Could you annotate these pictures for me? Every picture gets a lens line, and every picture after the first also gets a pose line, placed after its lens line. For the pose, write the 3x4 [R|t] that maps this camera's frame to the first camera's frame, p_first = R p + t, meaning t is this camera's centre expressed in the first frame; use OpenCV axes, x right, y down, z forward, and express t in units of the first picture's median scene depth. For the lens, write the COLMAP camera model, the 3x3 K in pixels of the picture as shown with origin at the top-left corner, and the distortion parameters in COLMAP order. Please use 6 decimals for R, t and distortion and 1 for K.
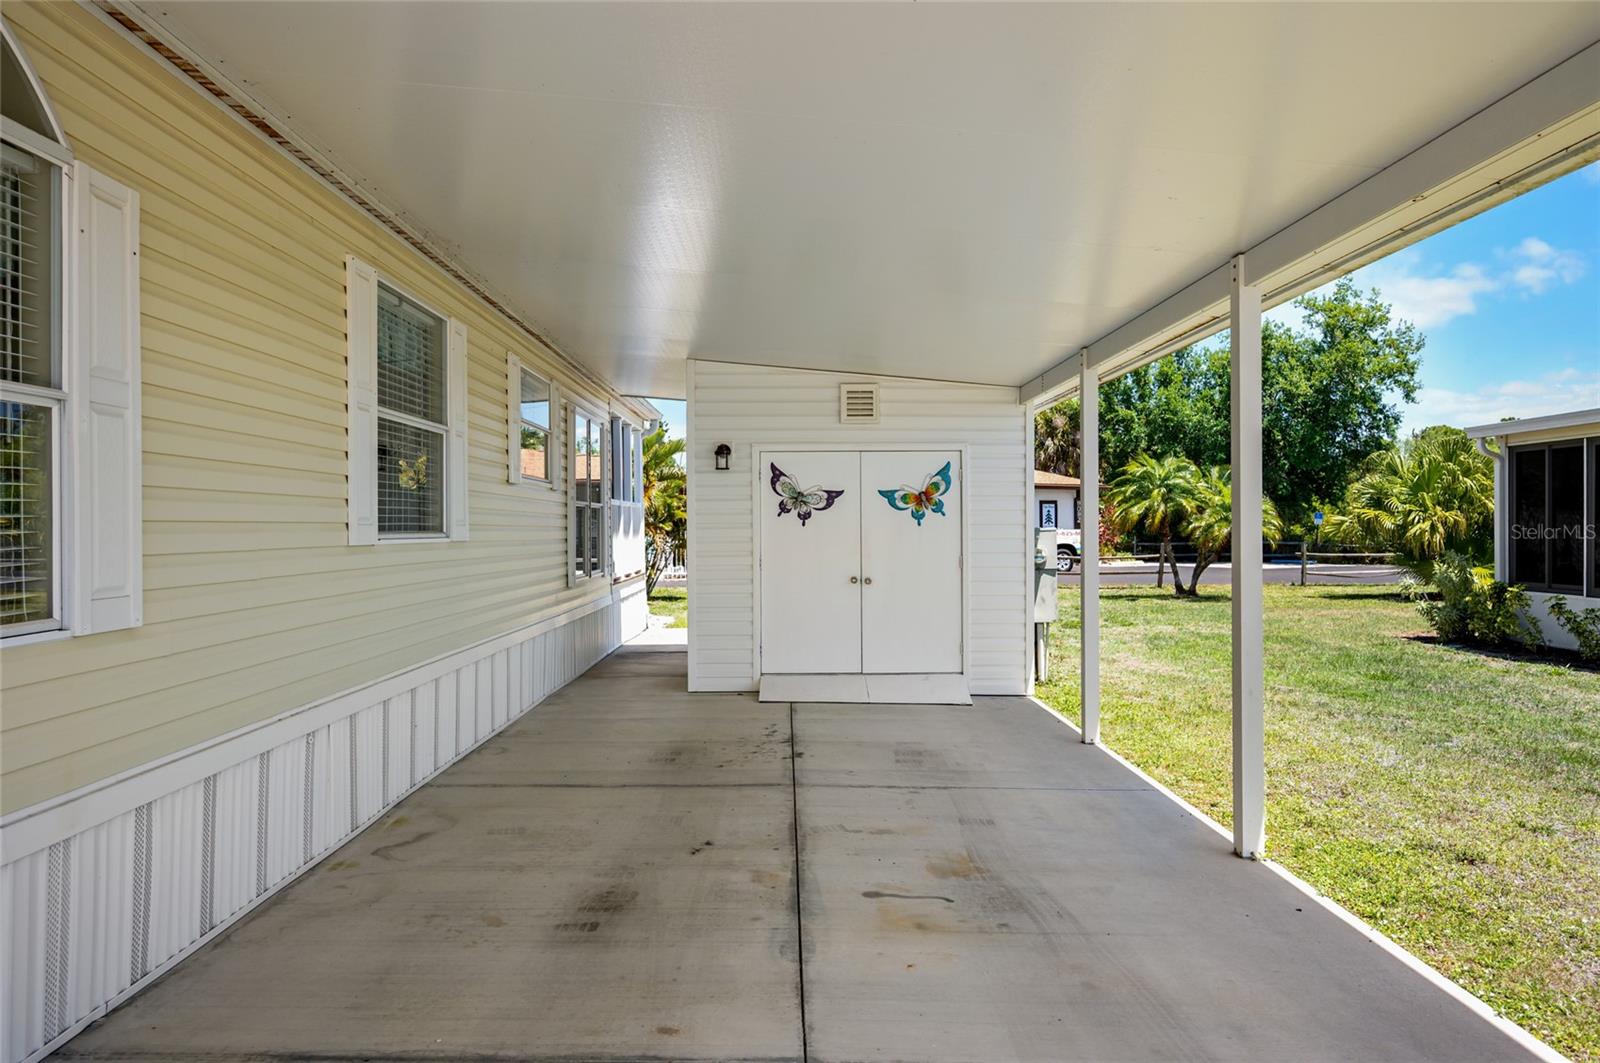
lens RADIAL K [[1059.2, 0, 800.0], [0, 1059.2, 531.5], [0, 0, 1]] dist [0.003654, 0.000102]
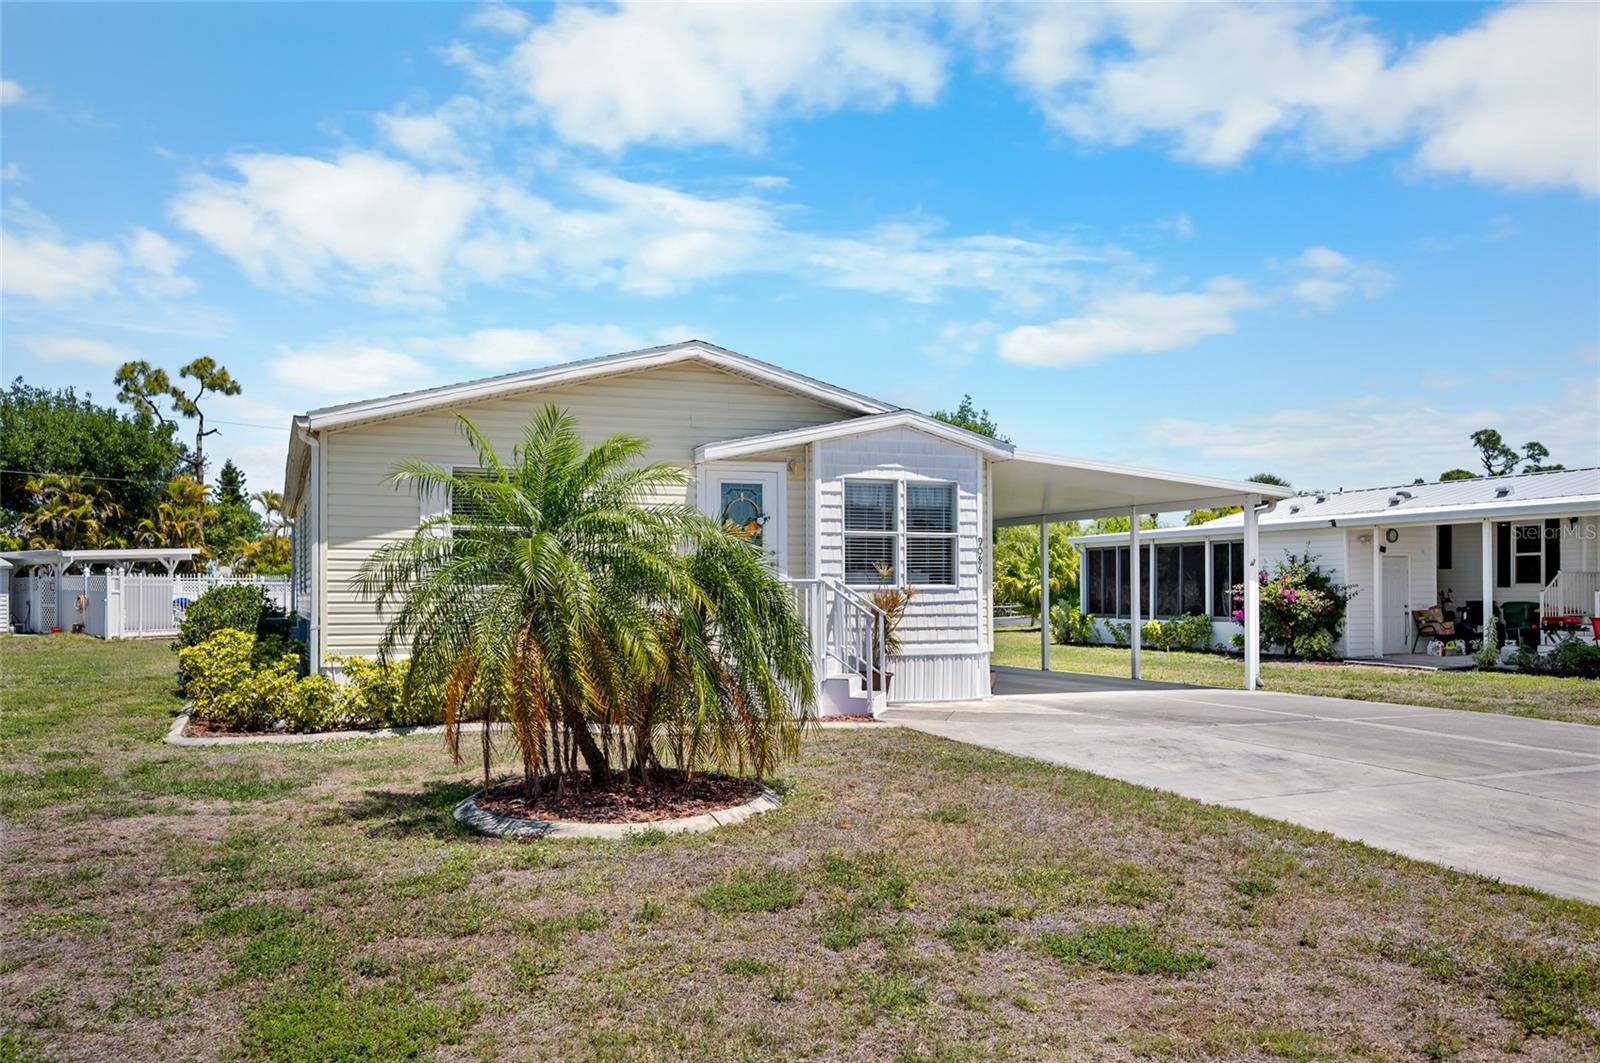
lens RADIAL K [[1278.3, 0, 804.3], [0, 1278.3, 587.9], [0, 0, 1]] dist [-0.005665, -0.001967]
pose [[0.921759, -0.001590, 0.387761, -0.848367], [0.004854, 0.999961, -0.007438, 0.014445], [-0.387734, 0.008738, 0.921730, -1.140918]]
